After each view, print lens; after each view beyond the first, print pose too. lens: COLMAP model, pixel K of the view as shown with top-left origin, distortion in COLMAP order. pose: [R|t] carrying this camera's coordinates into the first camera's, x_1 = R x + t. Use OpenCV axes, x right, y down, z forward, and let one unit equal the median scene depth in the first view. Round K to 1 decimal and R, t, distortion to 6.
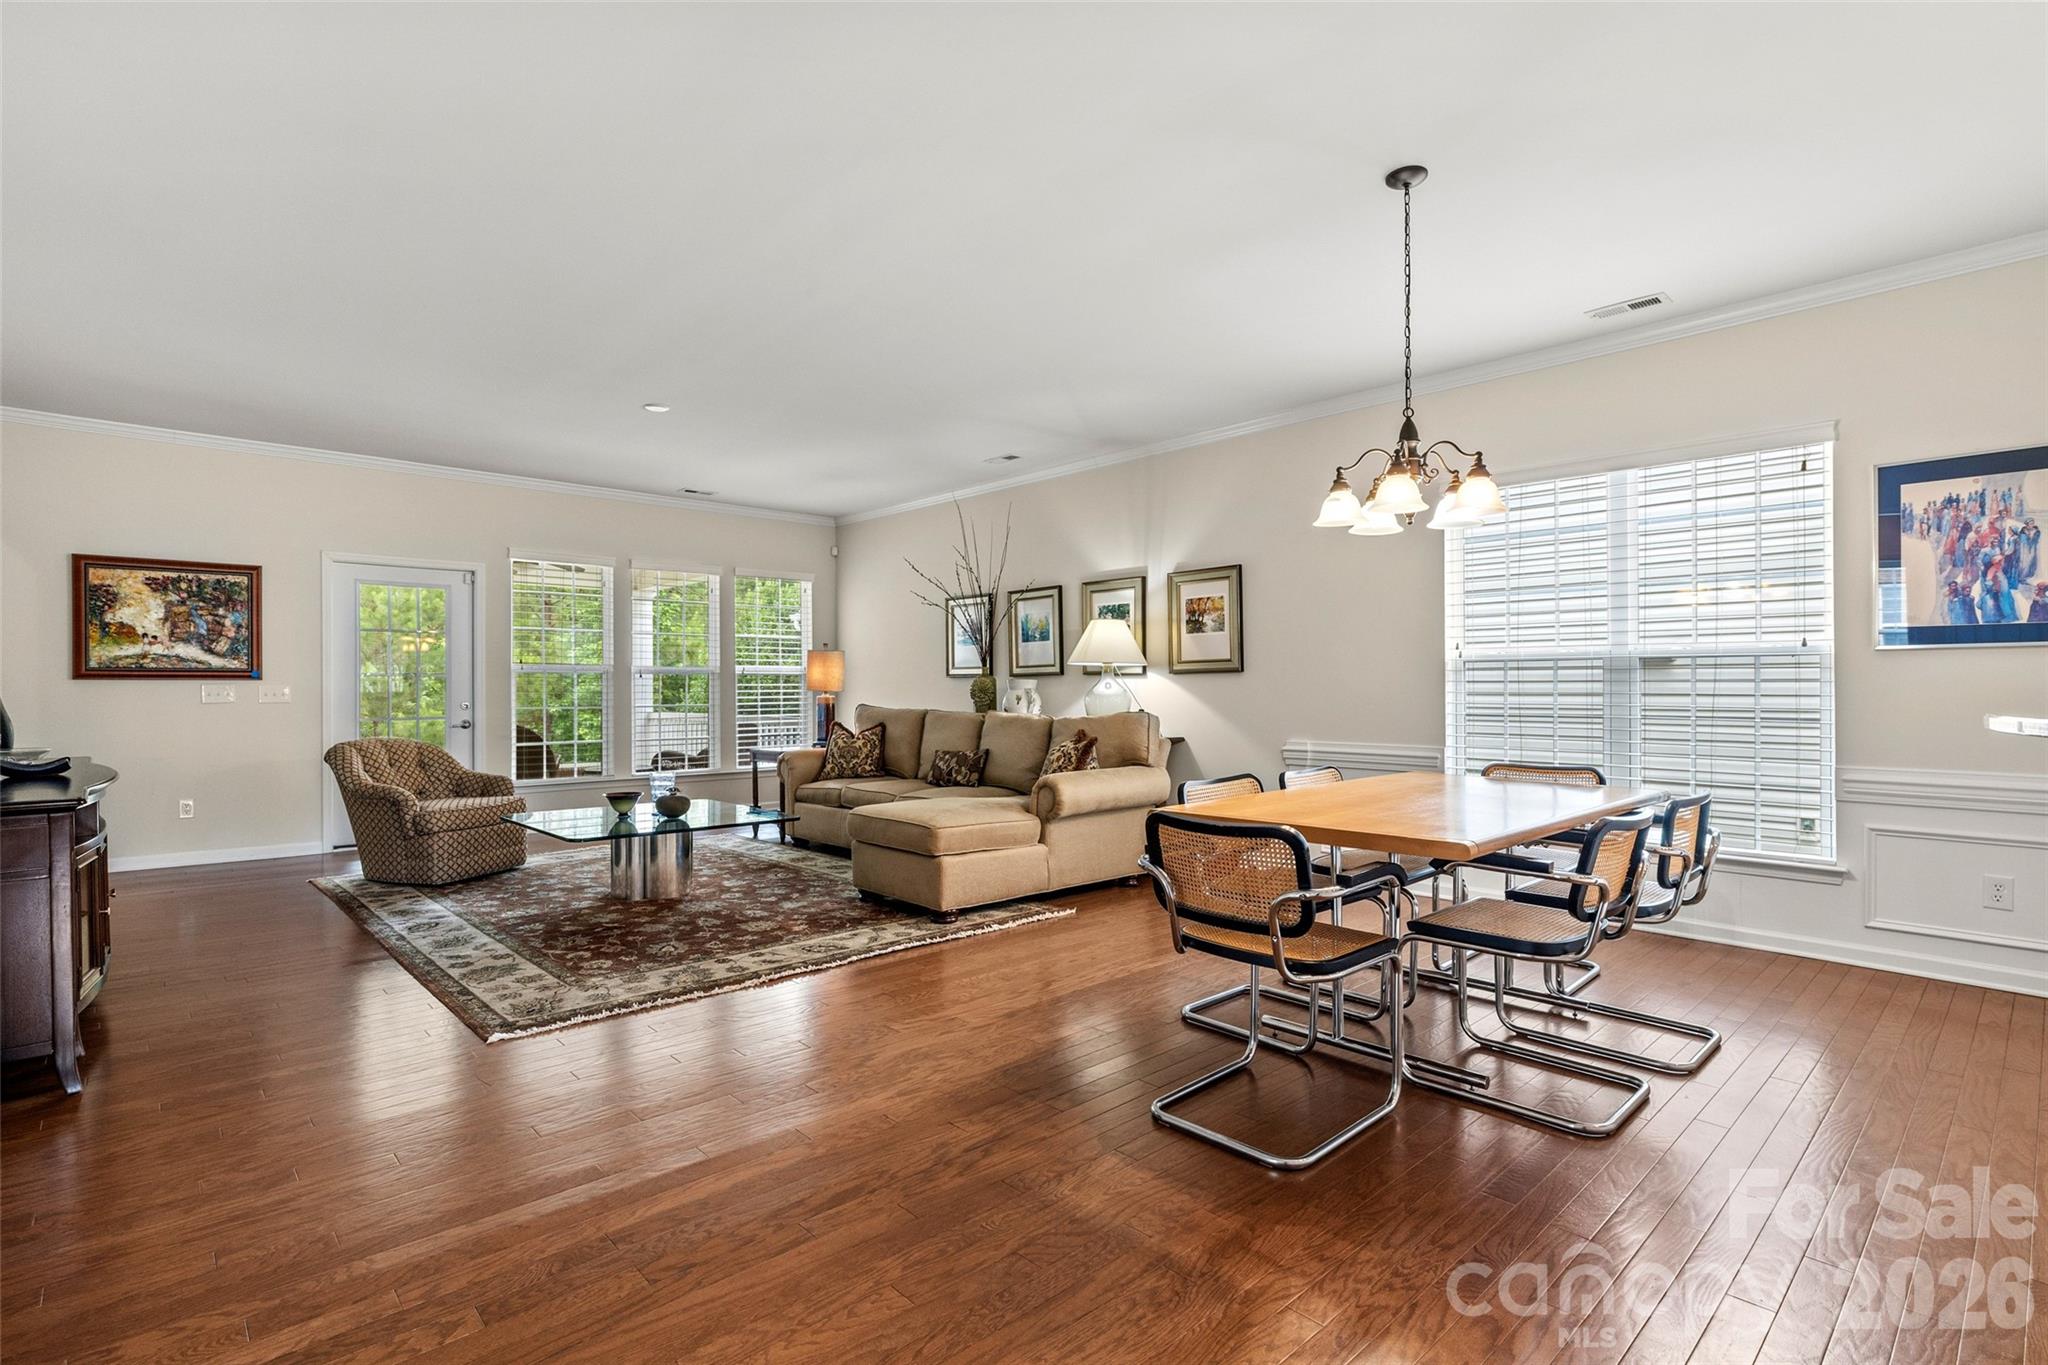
lens RADIAL K [[972.4, 0, 1022.7], [0, 972.4, 688.0], [0, 0, 1]] dist [-0.003038, -0.000109]
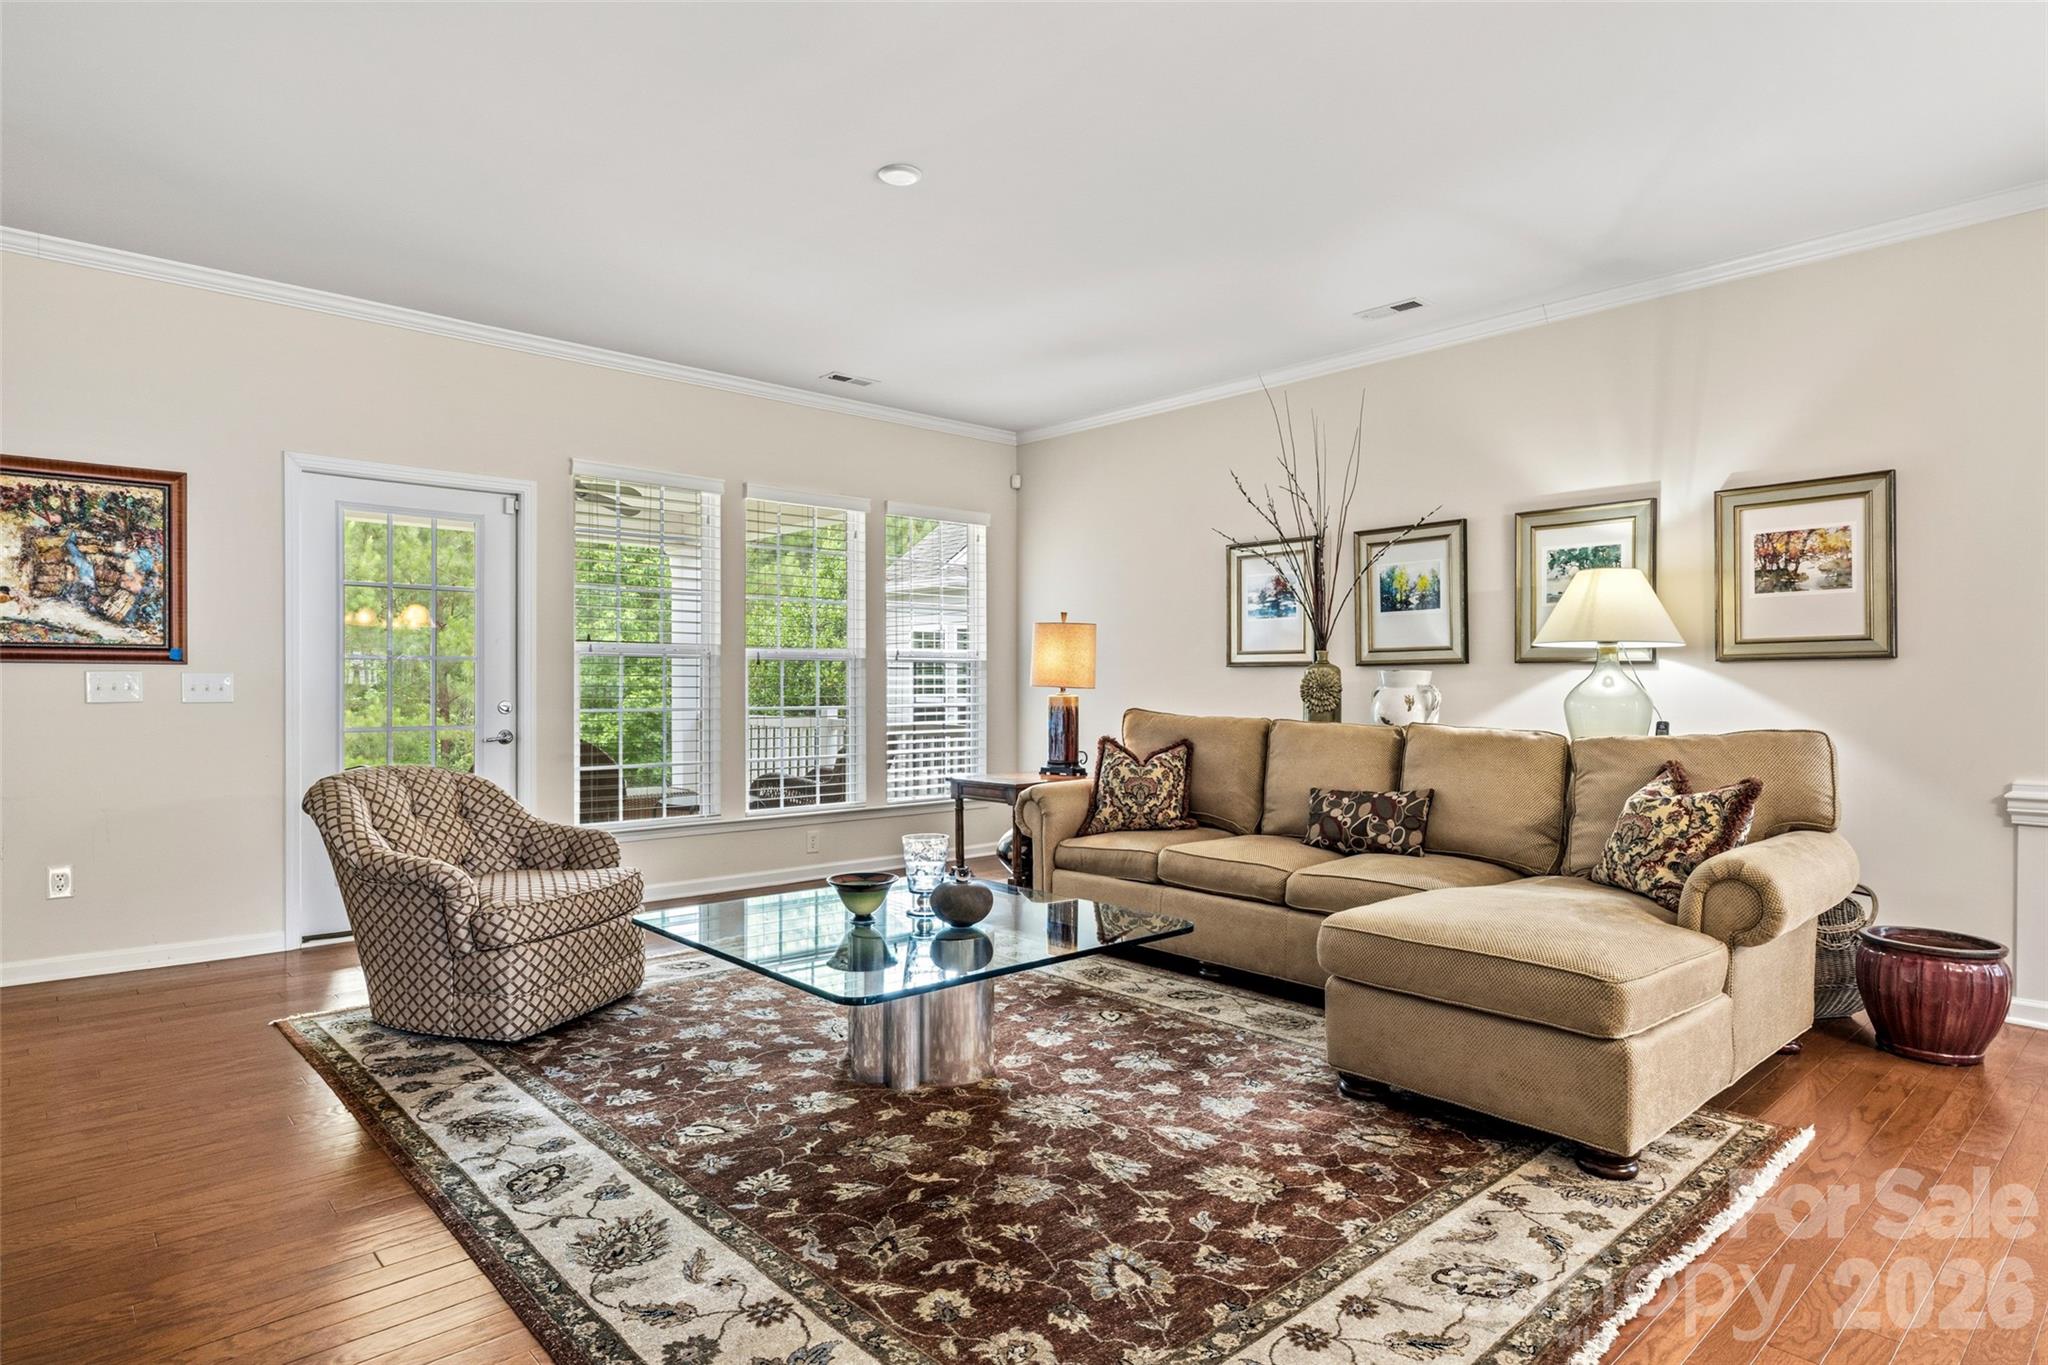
lens RADIAL K [[1116.4, 0, 1023.2], [0, 1116.4, 687.9], [0, 0, 1]] dist [0.002063, -0.000455]
pose [[0.999914, 0.005379, -0.011991, -0.271901], [-0.005323, 0.999975, 0.004683, 0.000359], [0.012016, -0.004619, 0.999917, 0.331813]]
